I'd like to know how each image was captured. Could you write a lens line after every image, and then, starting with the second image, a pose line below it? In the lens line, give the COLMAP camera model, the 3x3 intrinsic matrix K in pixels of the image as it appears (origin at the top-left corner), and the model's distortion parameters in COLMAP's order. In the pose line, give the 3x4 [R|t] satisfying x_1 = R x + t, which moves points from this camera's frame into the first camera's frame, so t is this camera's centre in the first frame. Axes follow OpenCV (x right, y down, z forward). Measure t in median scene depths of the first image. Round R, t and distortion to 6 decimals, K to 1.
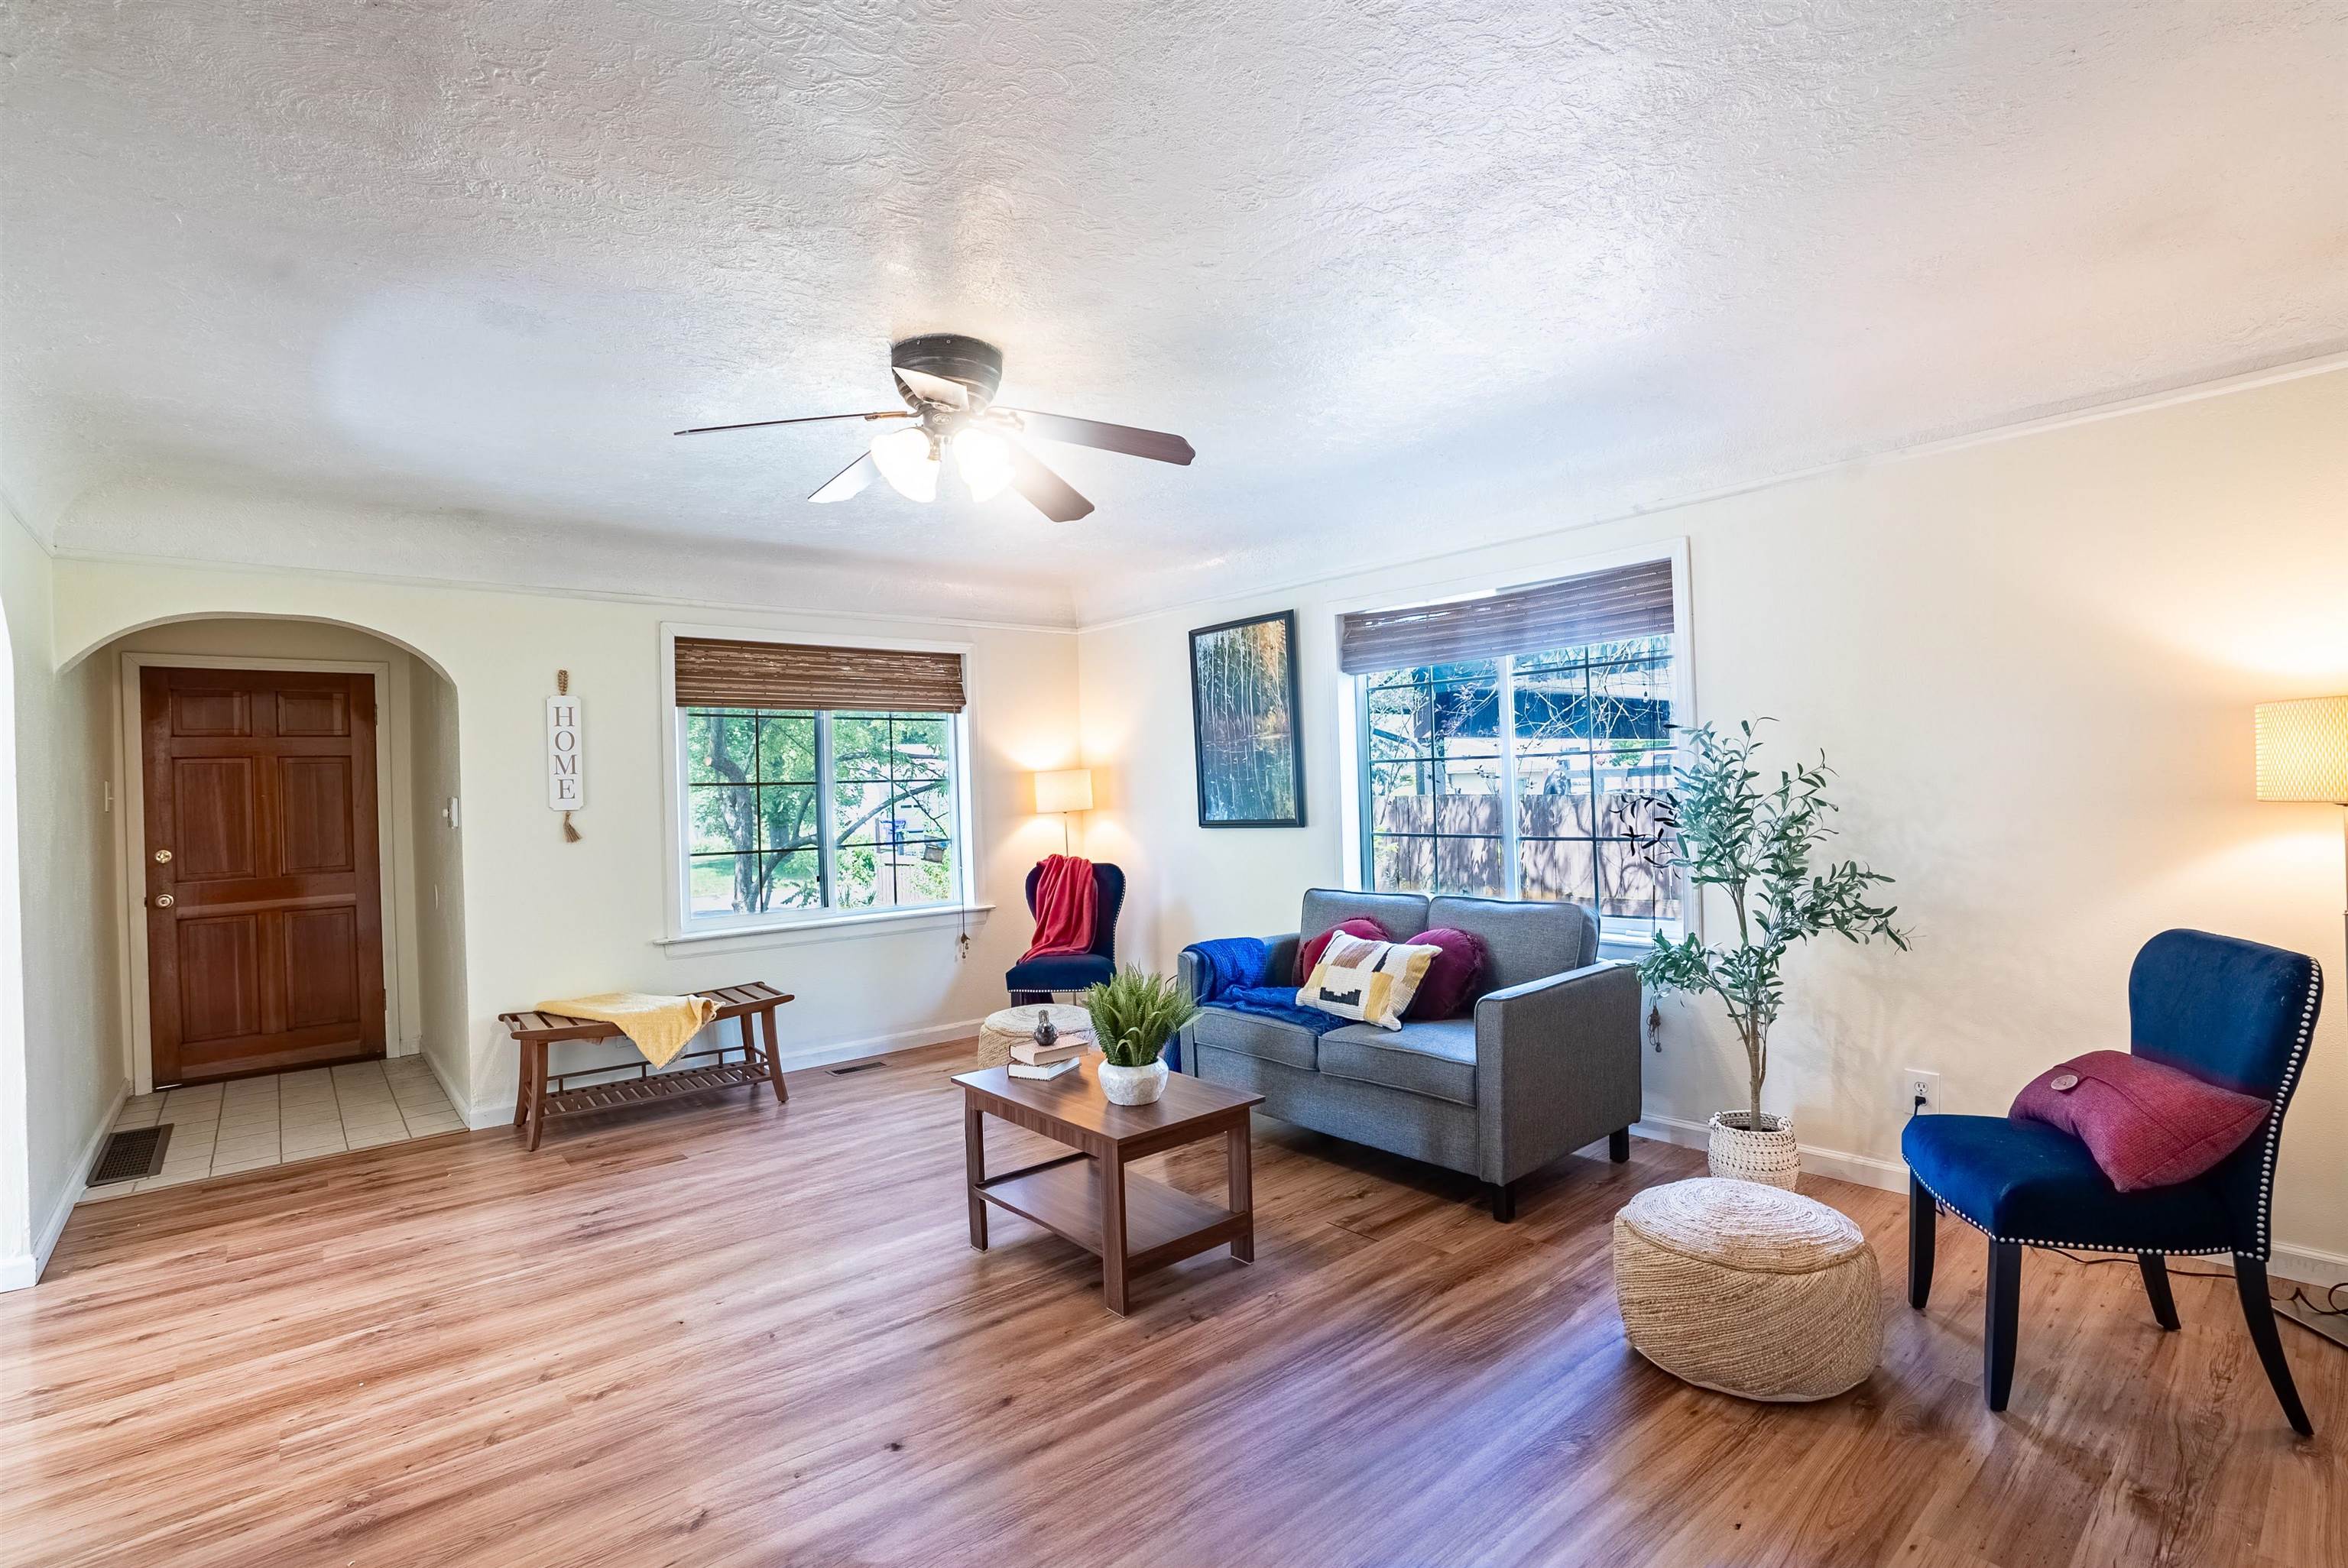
lens RADIAL K [[1109.0, 0, 1168.8], [0, 1109.0, 794.7], [0, 0, 1]] dist [-0.056750, 0.020780]
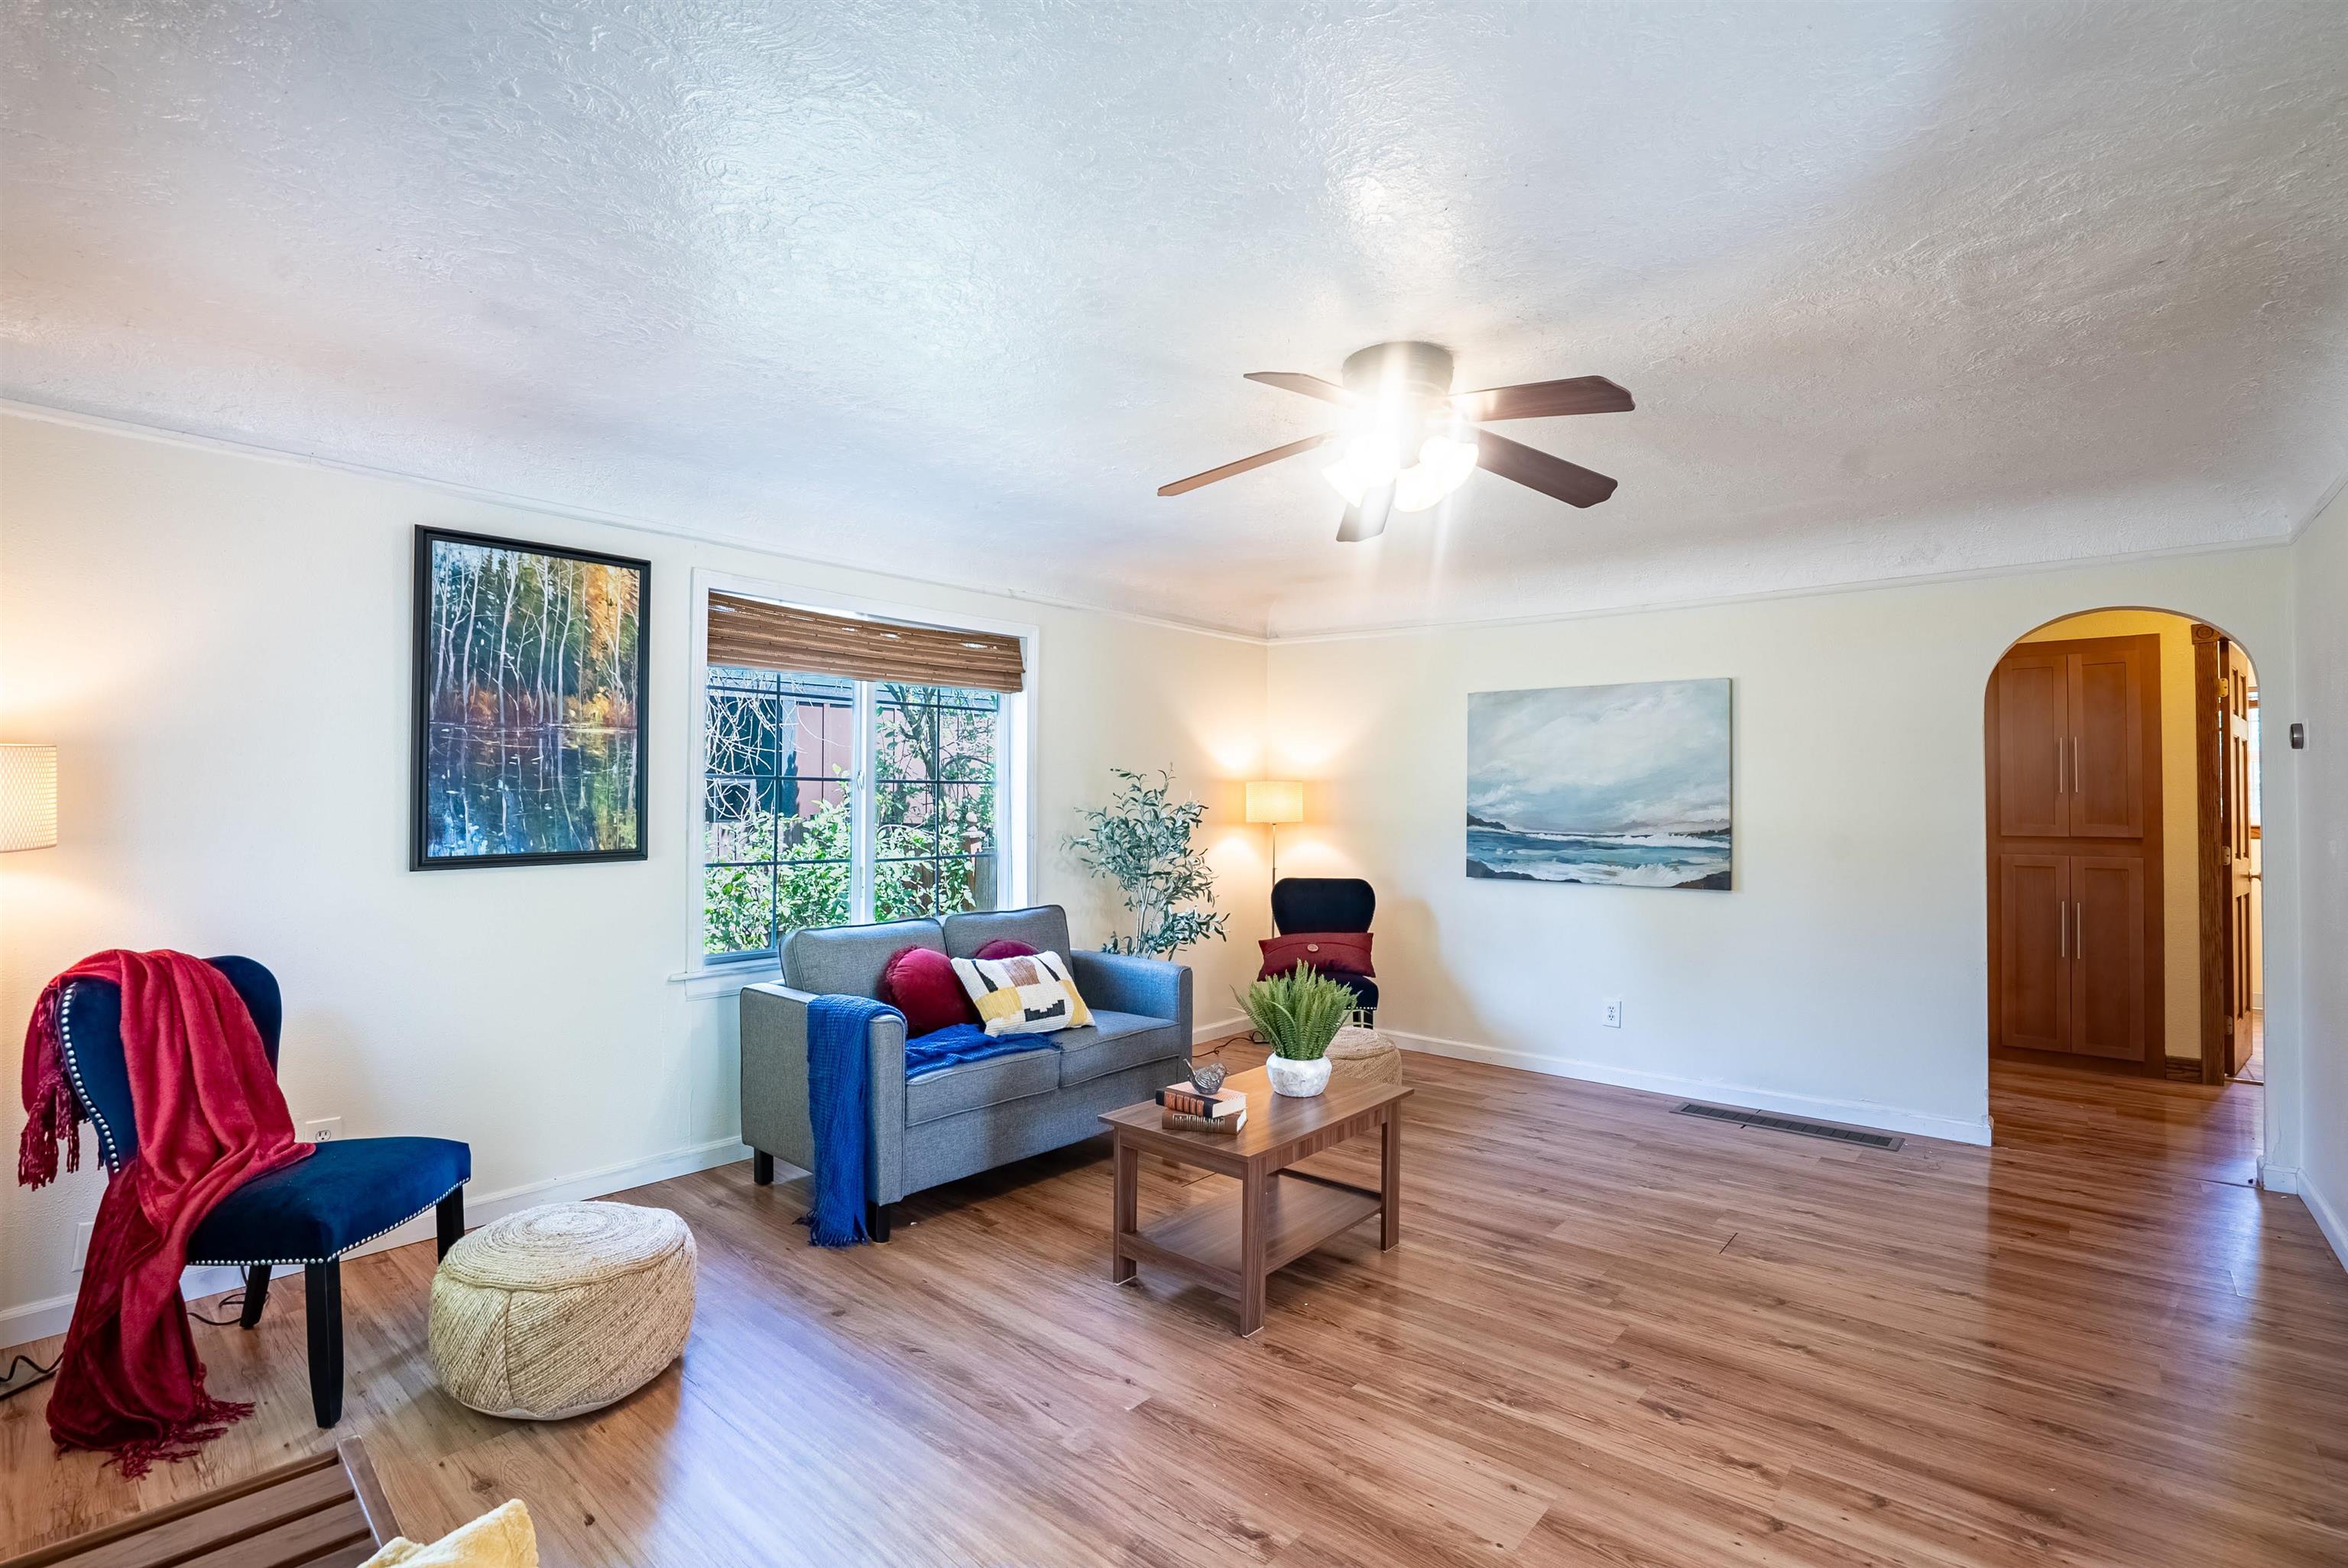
lens RADIAL K [[1109.0, 0, 1181.5], [0, 1109.0, 777.0], [0, 0, 1]] dist [-0.056750, 0.020780]
pose [[-0.171486, 0.052547, 0.983784, -0.642416], [0.008954, 0.998618, -0.051779, 0.015082], [-0.985146, -0.000071, -0.171720, 0.769239]]
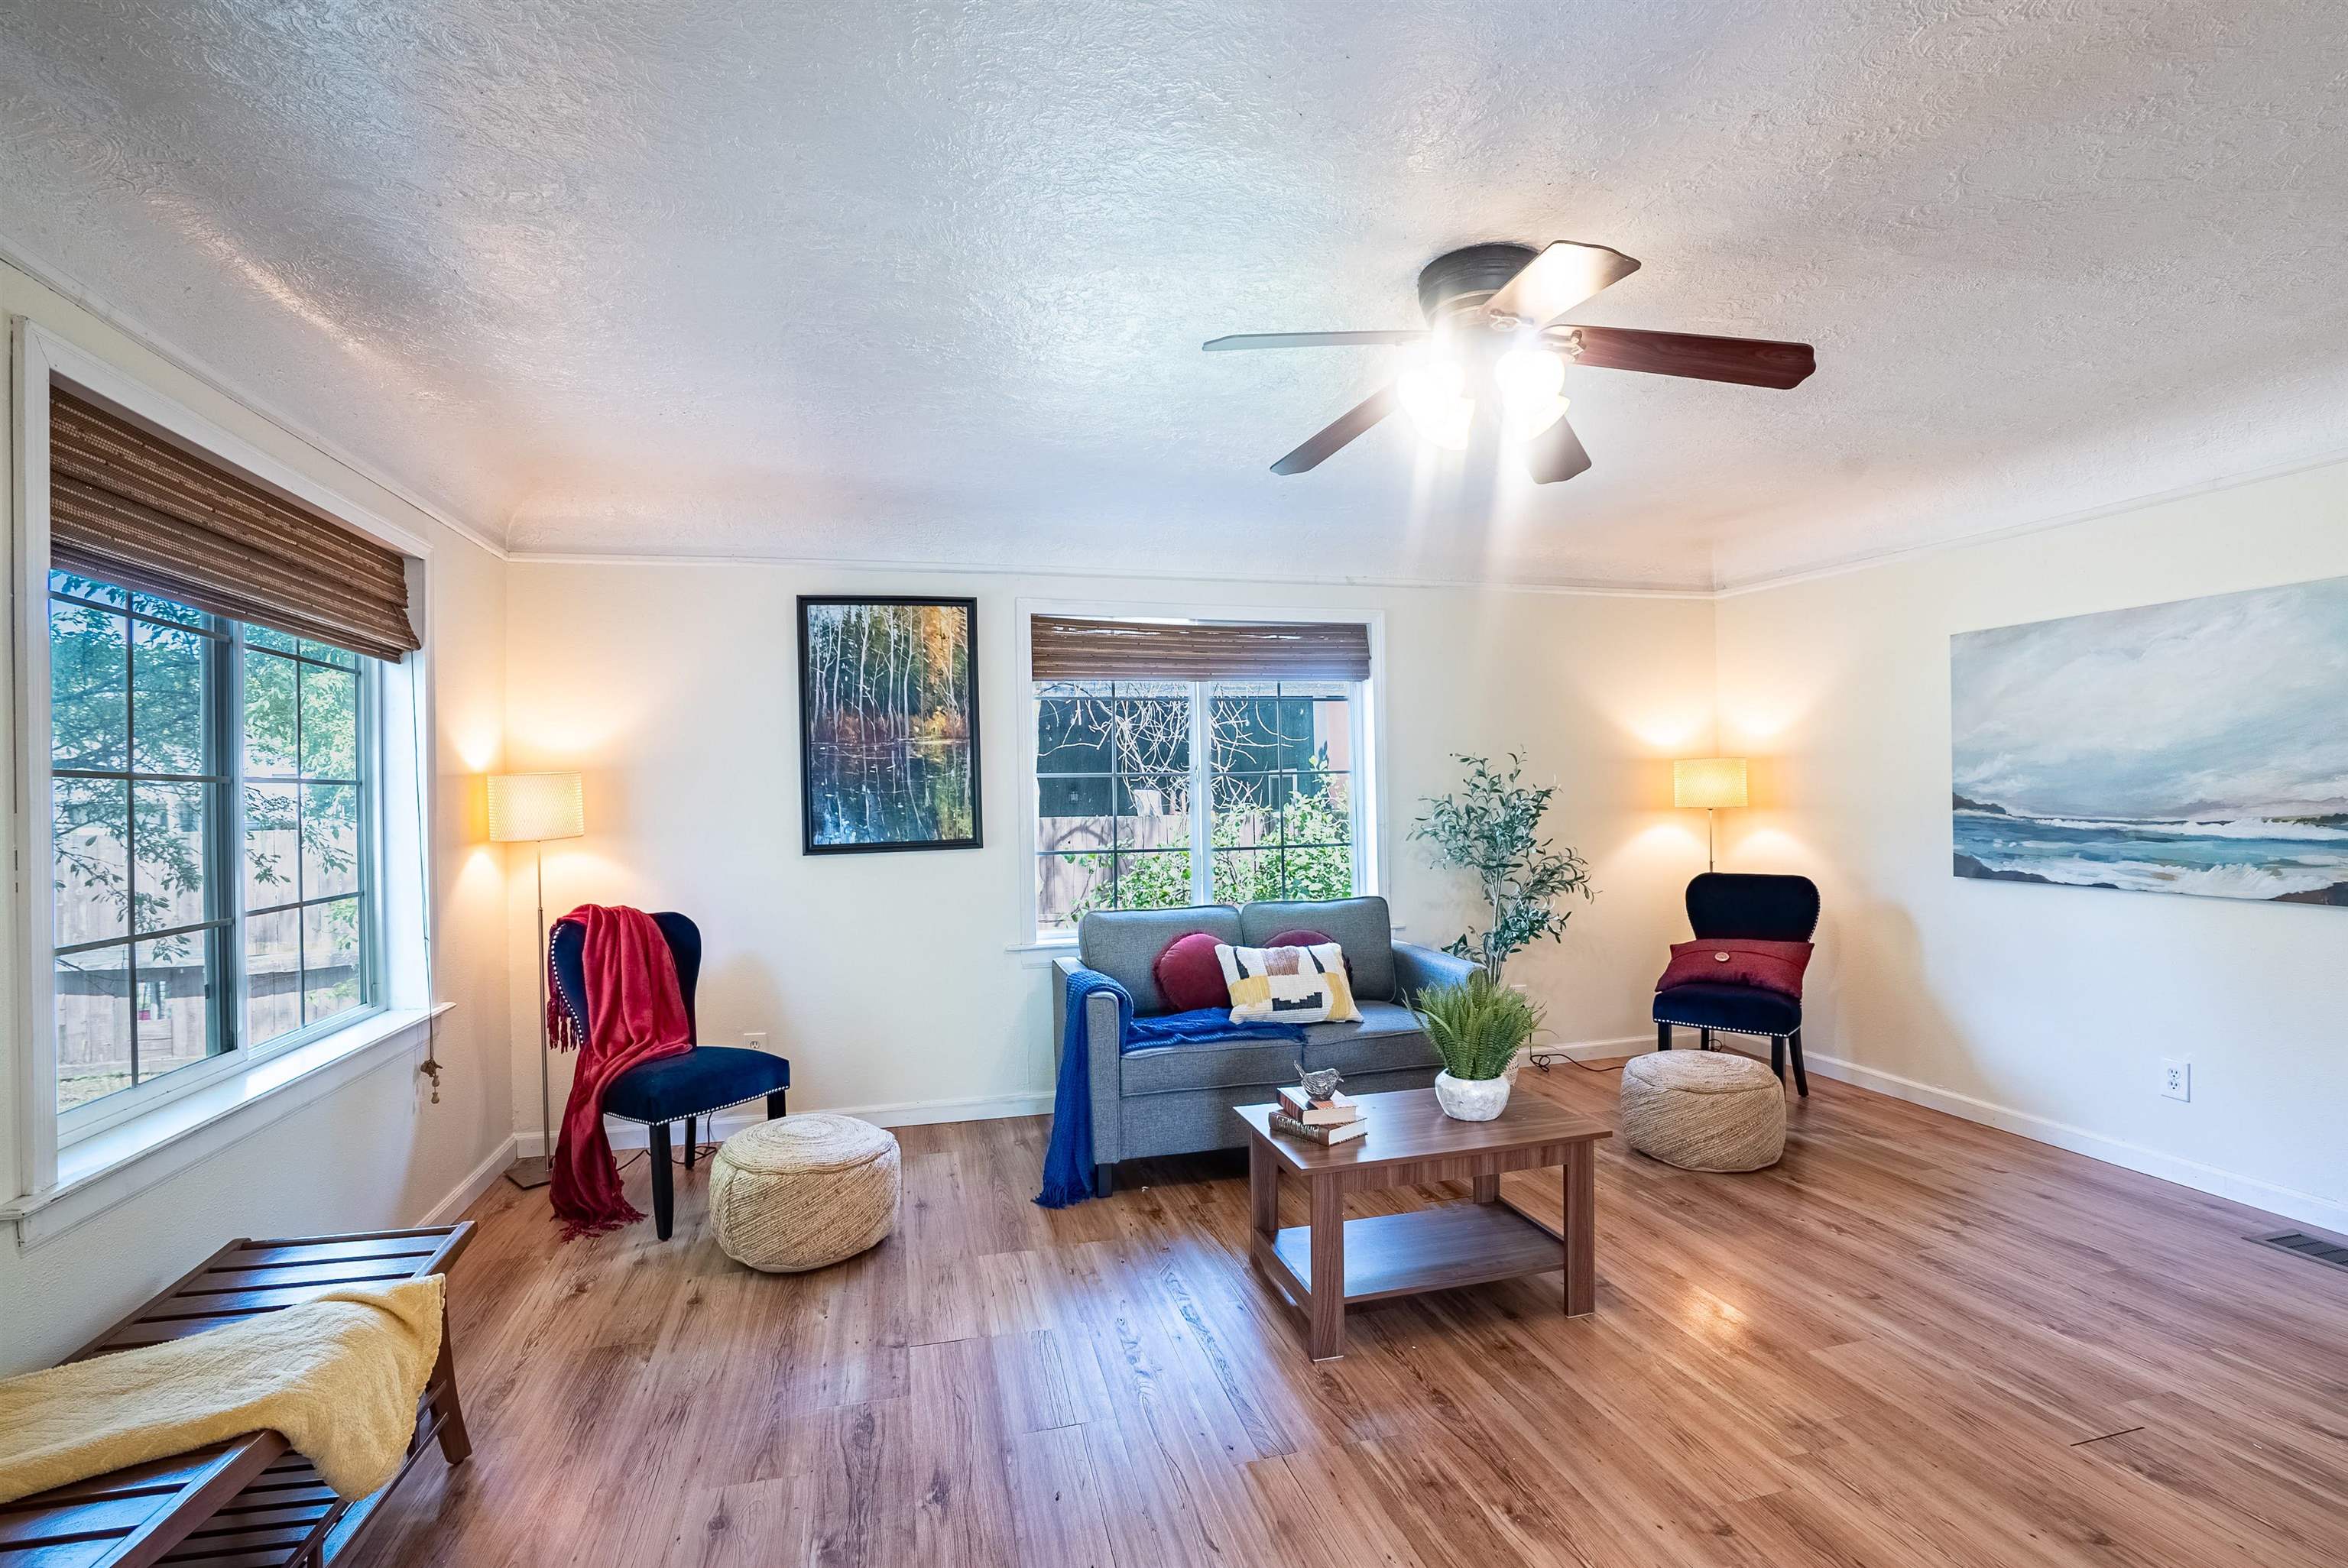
lens RADIAL K [[1109.0, 0, 1172.1], [0, 1109.0, 782.5], [0, 0, 1]] dist [-0.056750, 0.020780]
pose [[0.426687, 0.033324, 0.903785, -0.597299], [0.011807, 0.999031, -0.042410, 0.016446], [-0.904322, 0.028767, 0.425880, 0.487879]]
